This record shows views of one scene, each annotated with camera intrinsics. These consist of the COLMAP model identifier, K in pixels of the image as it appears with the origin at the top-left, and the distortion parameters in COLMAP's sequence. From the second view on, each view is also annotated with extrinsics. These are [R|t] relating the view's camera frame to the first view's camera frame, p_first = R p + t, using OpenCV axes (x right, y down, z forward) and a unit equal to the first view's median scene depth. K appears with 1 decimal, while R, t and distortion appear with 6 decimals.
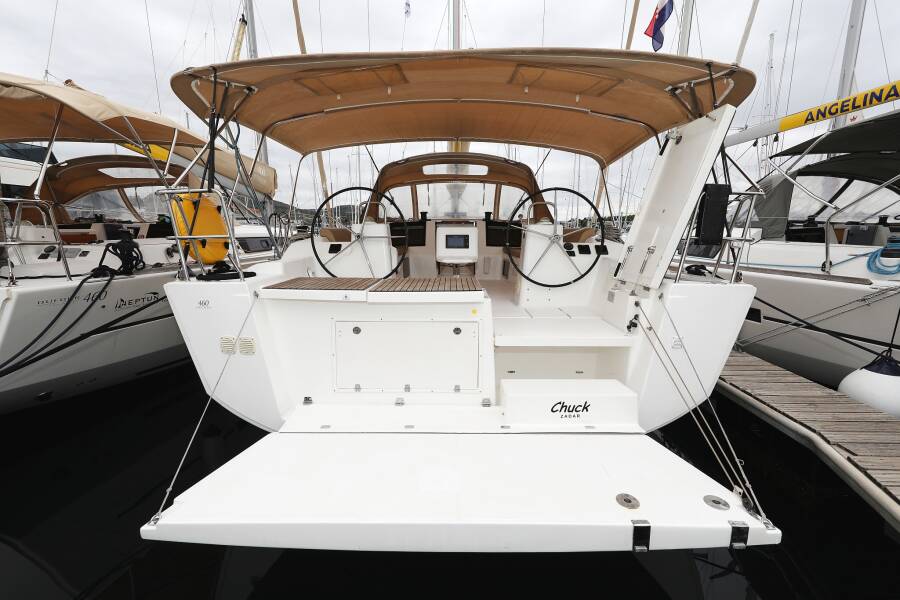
lens RADIAL K [[354.5, 0, 451.4], [0, 354.5, 303.3], [0, 0, 1]] dist [-0.003475, -0.000374]
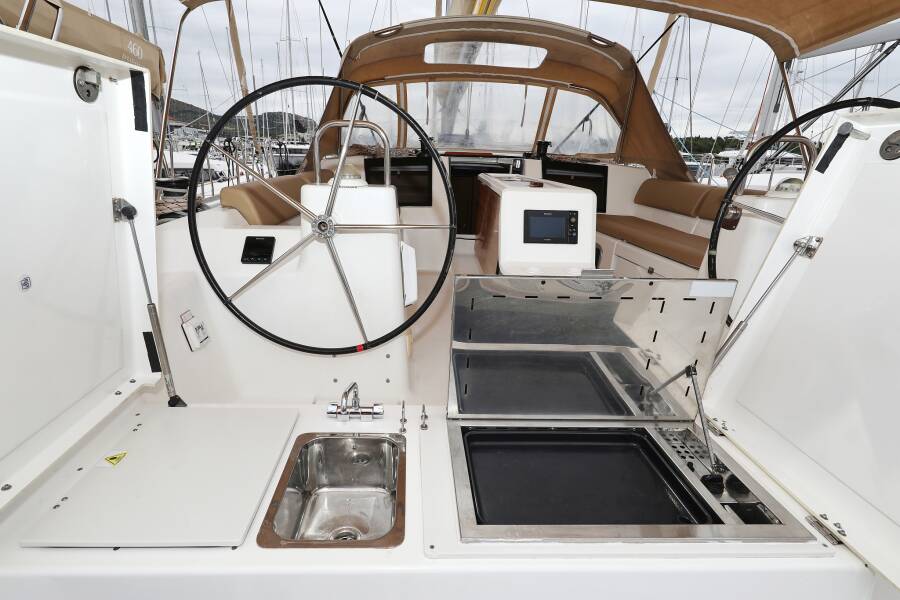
lens RADIAL K [[416.6, 0, 433.3], [0, 416.6, 306.8], [0, 0, 1]] dist [0.008523, 0.000154]
pose [[0.998333, 0.005334, 0.057474, -0.107881], [-0.014450, 0.987110, 0.159390, -0.110694], [-0.055883, -0.159955, 0.985541, 0.350060]]
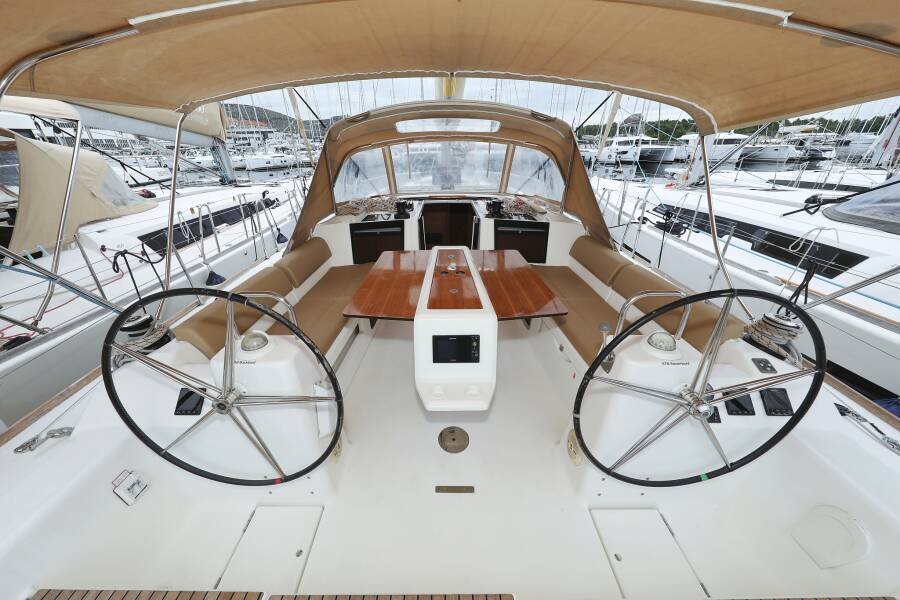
lens RADIAL K [[290.9, 0, 446.0], [0, 290.9, 301.9], [0, 0, 1]] dist [0.006540, -0.000436]
pose [[0.999864, -0.013687, 0.009210, -0.000815], [0.010327, 0.954665, 0.297504, -0.252100], [-0.012865, -0.297368, 0.954676, 0.444003]]
